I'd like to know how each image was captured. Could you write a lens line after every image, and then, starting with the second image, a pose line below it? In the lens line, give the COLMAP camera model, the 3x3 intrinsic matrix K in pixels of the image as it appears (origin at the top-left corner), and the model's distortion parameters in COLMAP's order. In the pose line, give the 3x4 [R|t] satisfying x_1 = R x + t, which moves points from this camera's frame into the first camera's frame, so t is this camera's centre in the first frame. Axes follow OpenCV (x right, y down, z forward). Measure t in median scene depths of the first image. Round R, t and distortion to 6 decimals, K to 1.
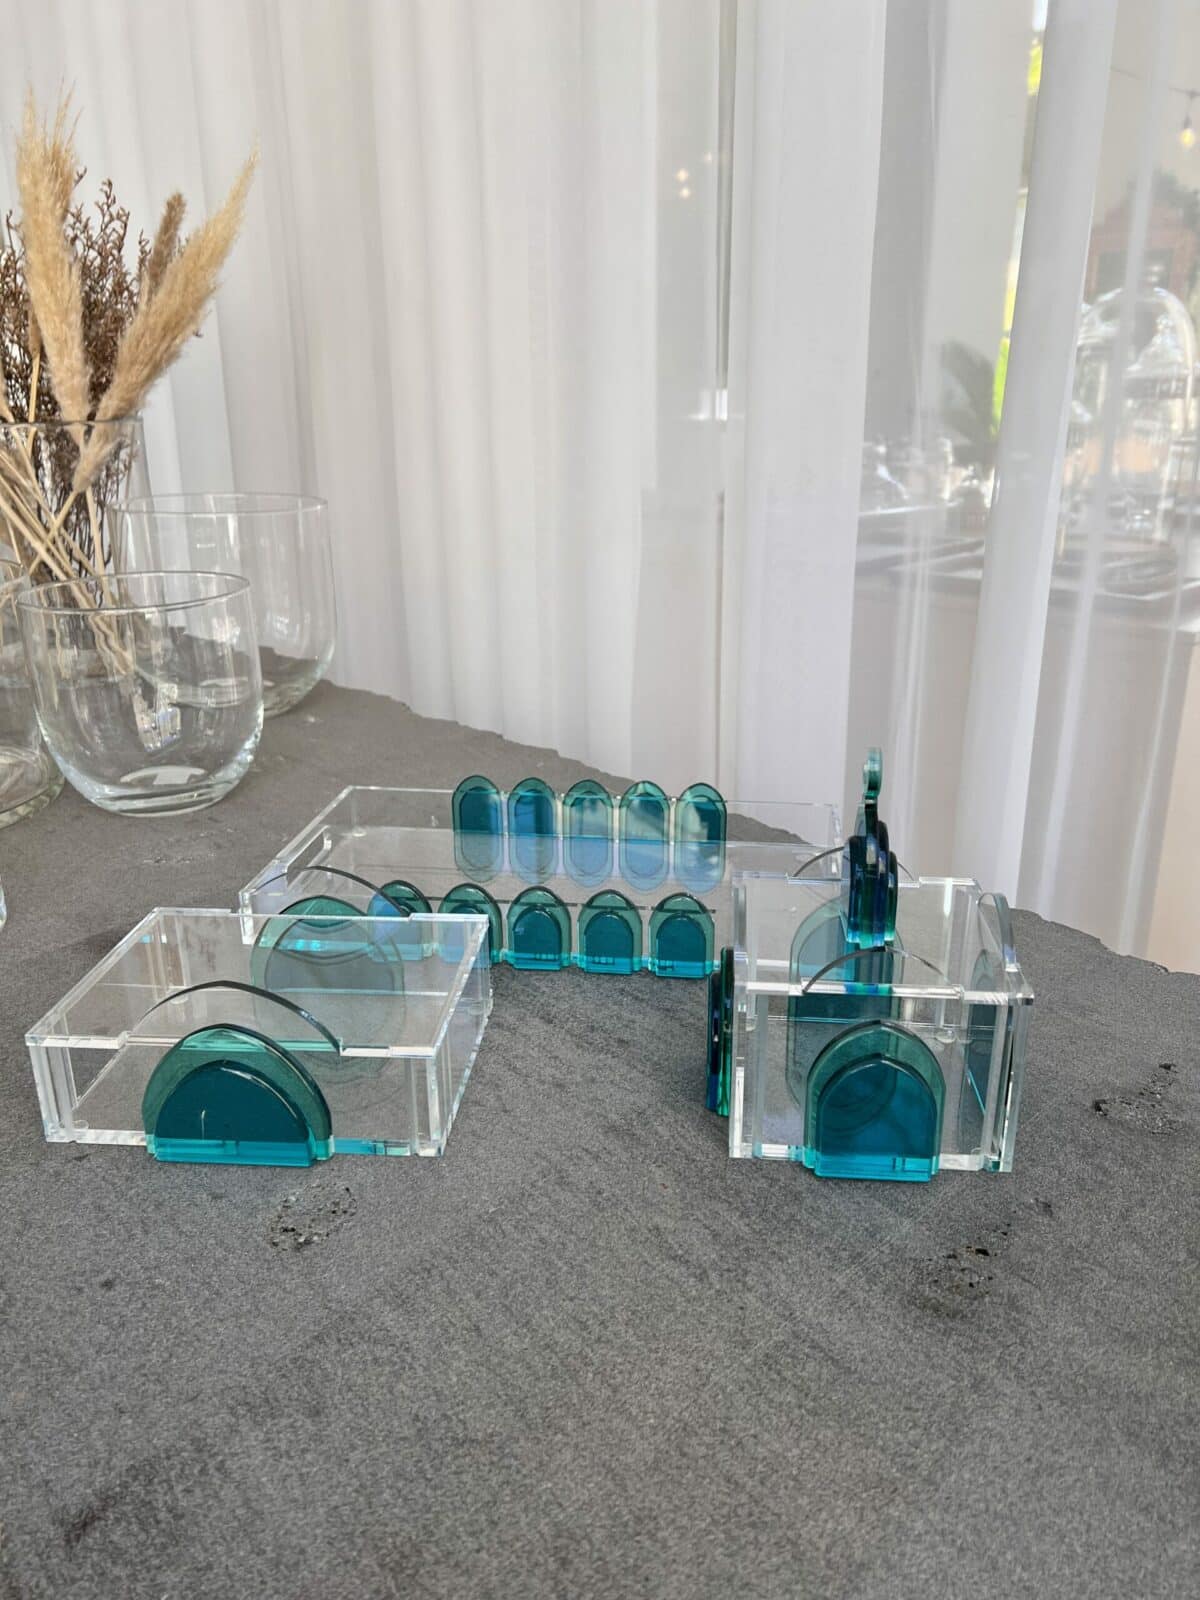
lens RADIAL K [[1212.2, 0, 600.0], [0, 1212.2, 800.0], [0, 0, 1]] dist [0.002013, -0.012797]
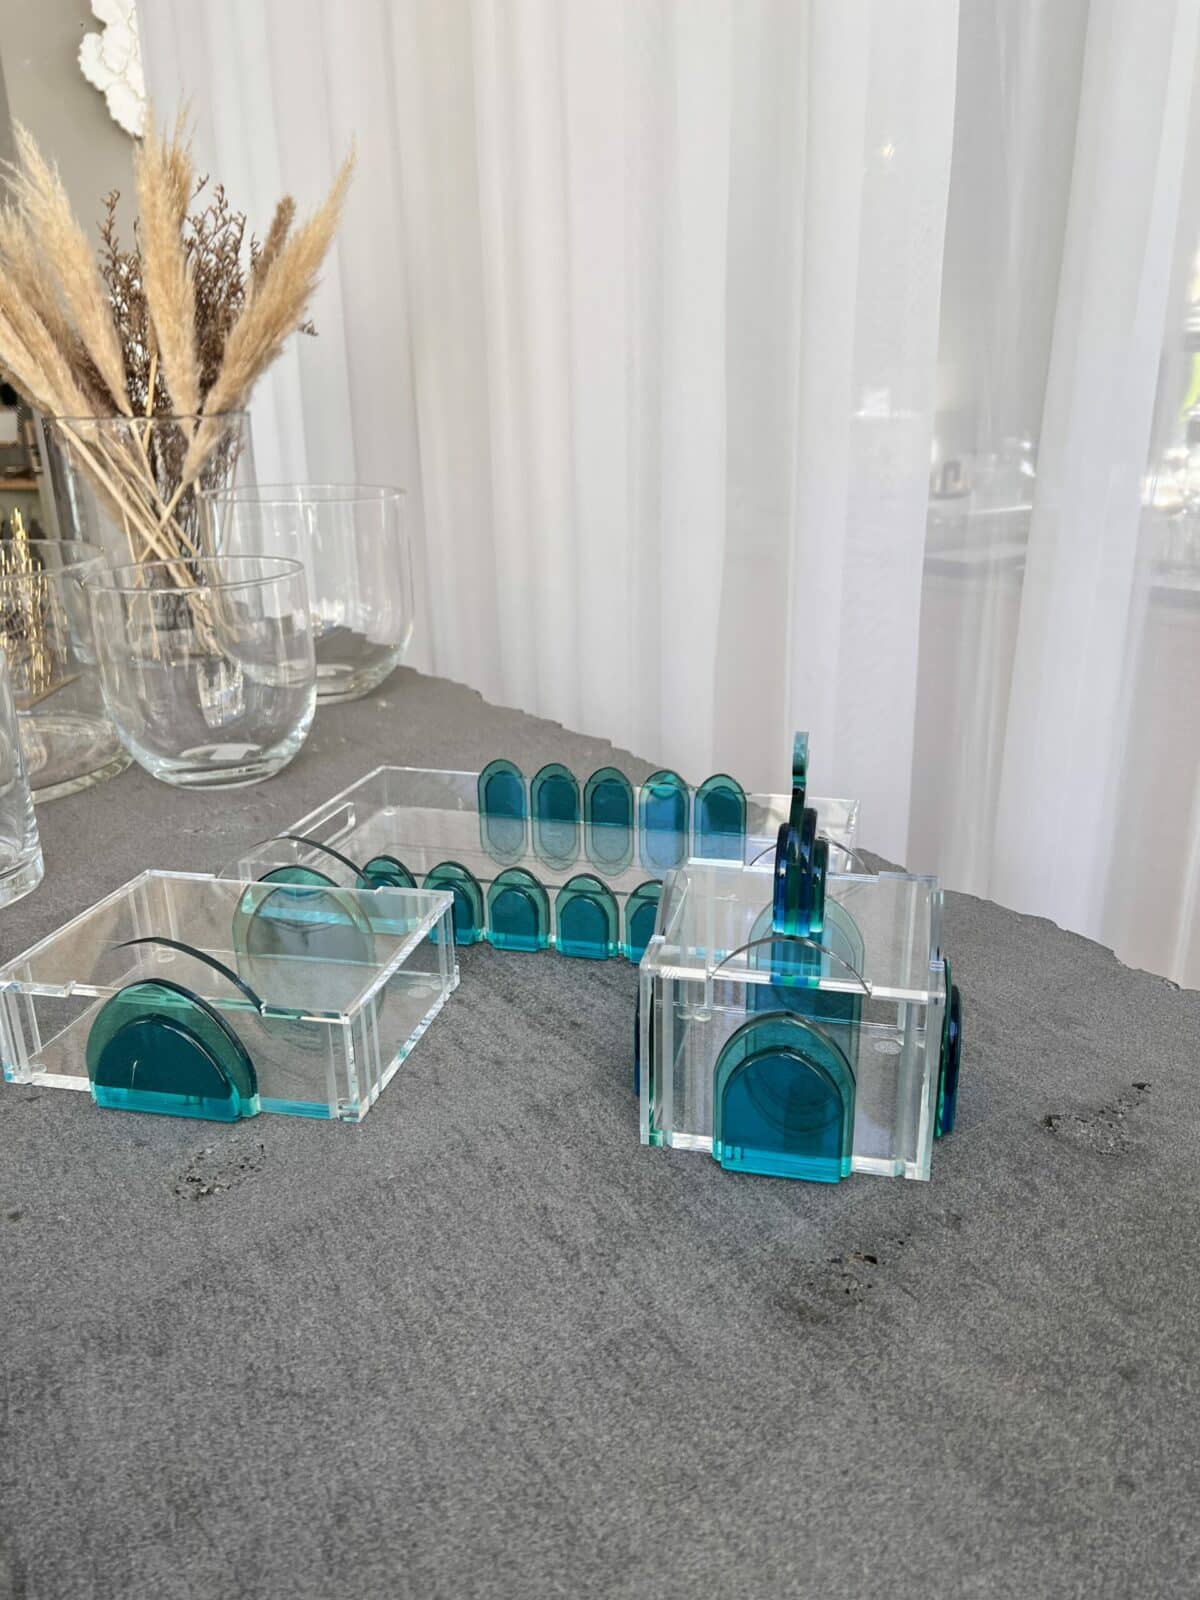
lens RADIAL K [[1200.8, 0, 604.7], [0, 1200.8, 807.9], [0, 0, 1]] dist [-0.000390, -0.008393]
pose [[0.990543, 0.037294, -0.132036, 0.203728], [-0.036293, 0.999291, 0.009979, 0.012191], [0.132314, -0.005093, 0.991195, 0.027081]]
